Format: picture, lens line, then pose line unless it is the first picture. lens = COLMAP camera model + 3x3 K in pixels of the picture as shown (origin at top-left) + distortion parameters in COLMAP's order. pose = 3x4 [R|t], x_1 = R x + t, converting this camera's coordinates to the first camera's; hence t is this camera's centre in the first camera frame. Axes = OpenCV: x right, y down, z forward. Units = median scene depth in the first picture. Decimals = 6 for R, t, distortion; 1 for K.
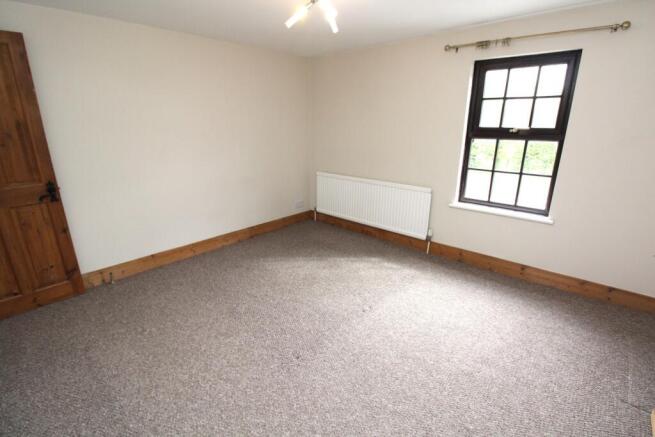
lens RADIAL K [[303.2, 0, 327.8], [0, 303.2, 213.7], [0, 0, 1]] dist [0.012754, -0.022249]
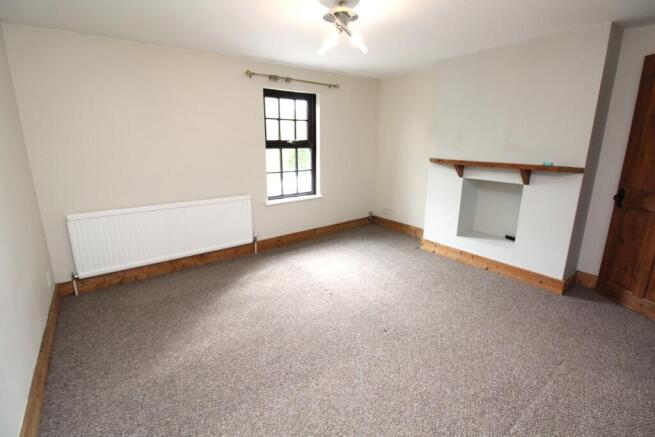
lens RADIAL K [[303.2, 0, 327.8], [0, 303.2, 213.7], [0, 0, 1]] dist [0.012754, -0.022249]
pose [[0.177152, -0.231114, 0.956663, -0.799381], [0.281813, 0.943247, 0.175687, -0.154382], [-0.942973, 0.238477, 0.232229, 0.572078]]
